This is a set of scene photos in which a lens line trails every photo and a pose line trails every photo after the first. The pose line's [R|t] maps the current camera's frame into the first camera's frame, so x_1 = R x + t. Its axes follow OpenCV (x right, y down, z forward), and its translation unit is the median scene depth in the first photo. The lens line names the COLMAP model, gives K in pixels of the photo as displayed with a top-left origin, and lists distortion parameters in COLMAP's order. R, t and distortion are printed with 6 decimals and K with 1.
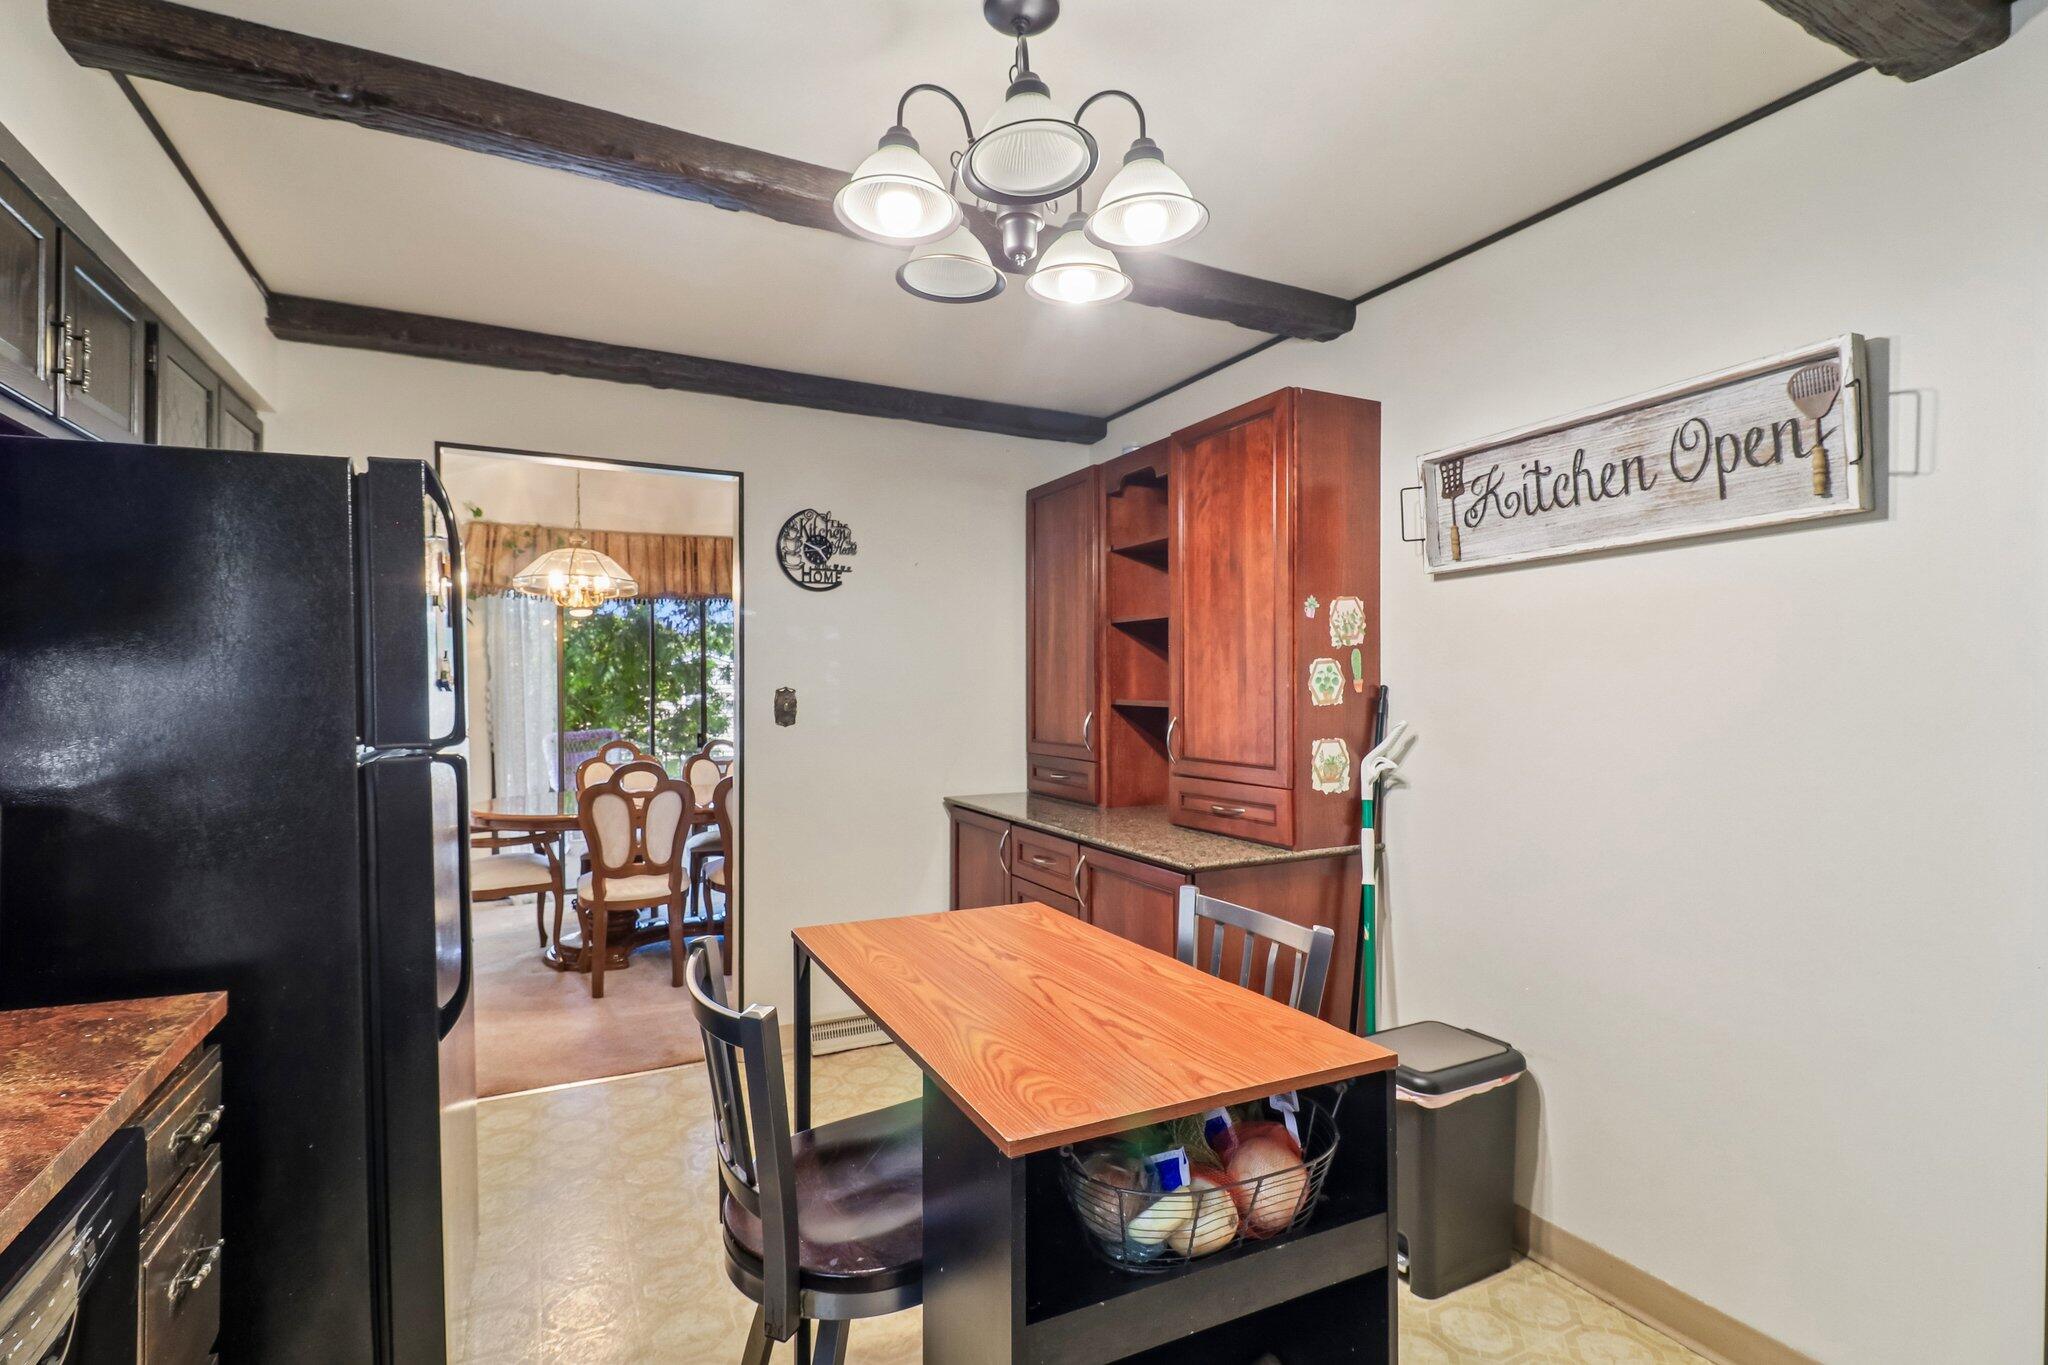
lens RADIAL K [[963.9, 0, 1020.8], [0, 963.9, 685.1], [0, 0, 1]] dist [0.018059, -0.007447]
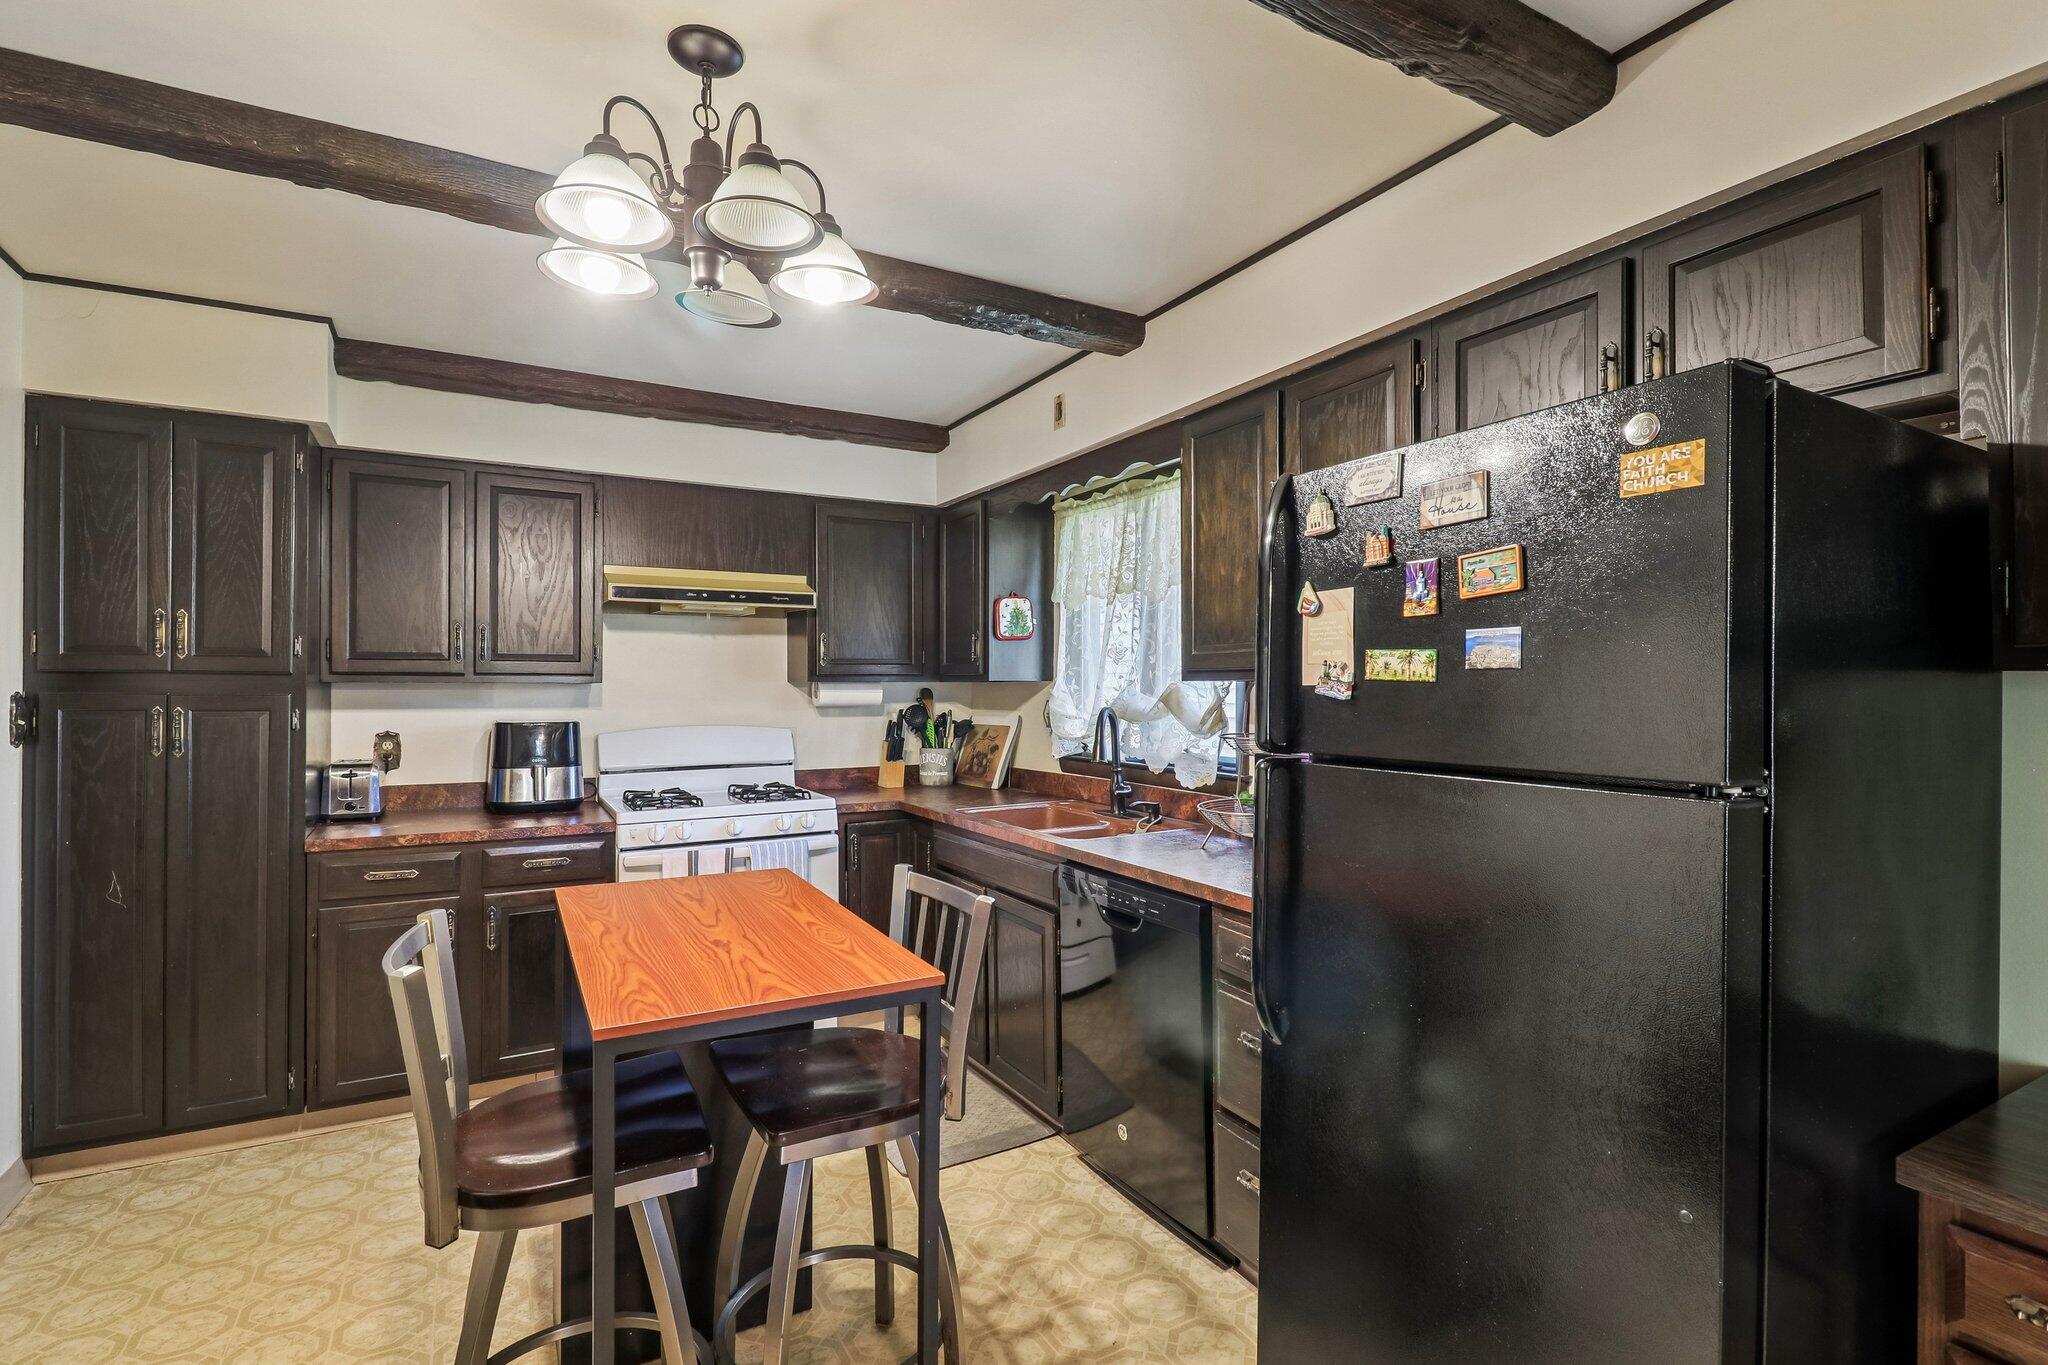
lens RADIAL K [[963.9, 0, 1032.1], [0, 963.9, 686.0], [0, 0, 1]] dist [0.018059, -0.007447]
pose [[-0.997992, -0.004657, -0.063175, -0.221698], [-0.004215, 0.999966, -0.007135, 0.001232], [0.063206, -0.006854, -0.997977, 1.597148]]
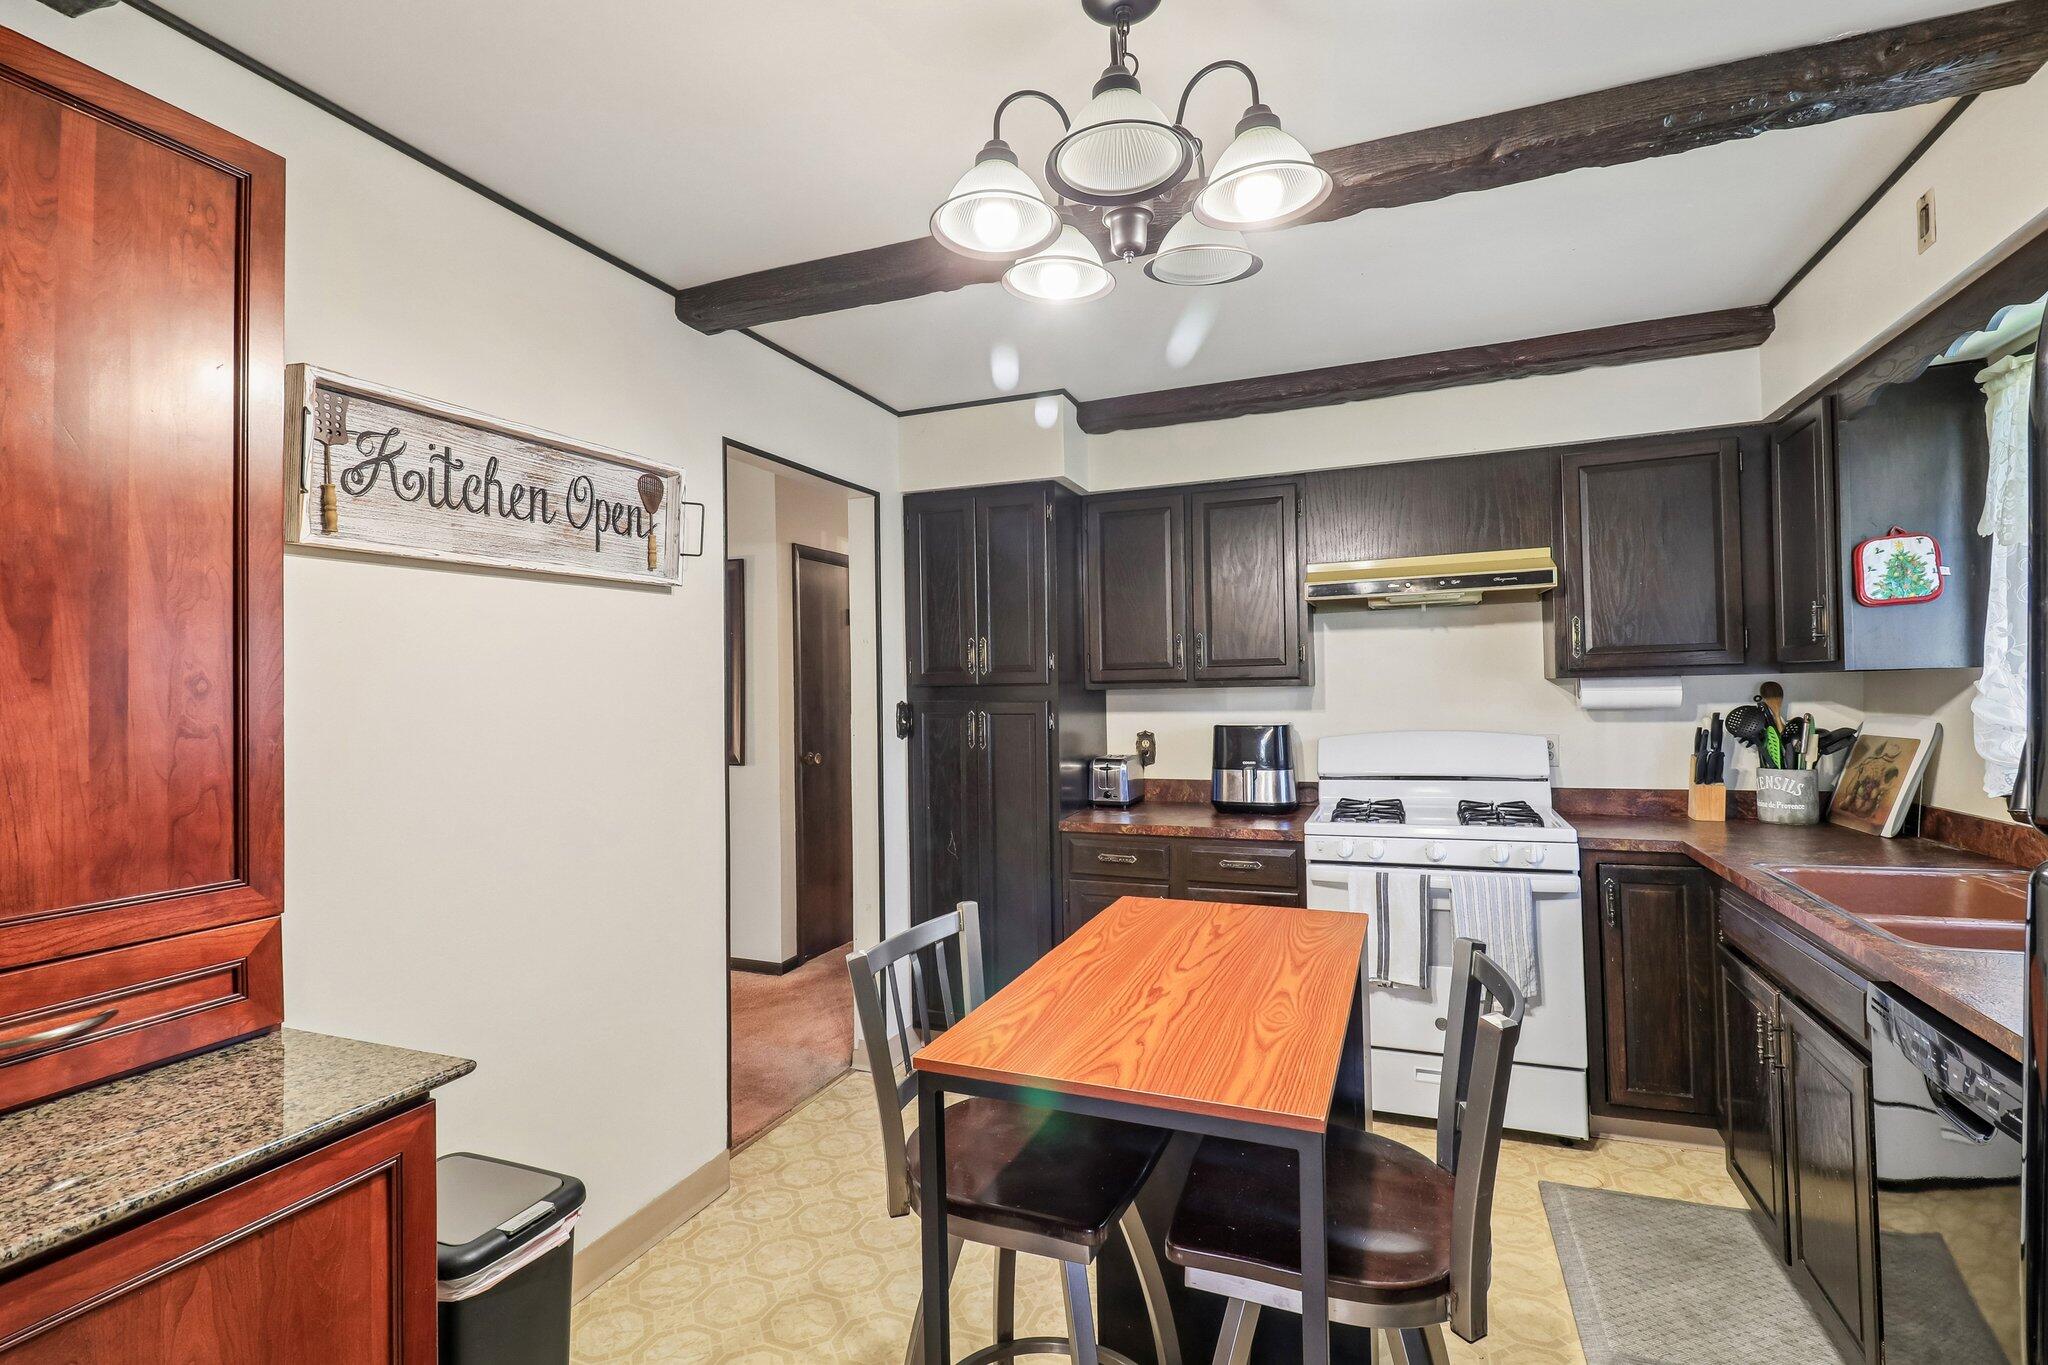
lens RADIAL K [[963.9, 0, 1016.7], [0, 963.9, 669.0], [0, 0, 1]] dist [0.018059, -0.007447]
pose [[-0.666229, 0.026948, 0.745261, -0.480295], [0.013749, 0.999621, -0.023854, -0.009252], [-0.745621, -0.005646, -0.666346, 1.316225]]
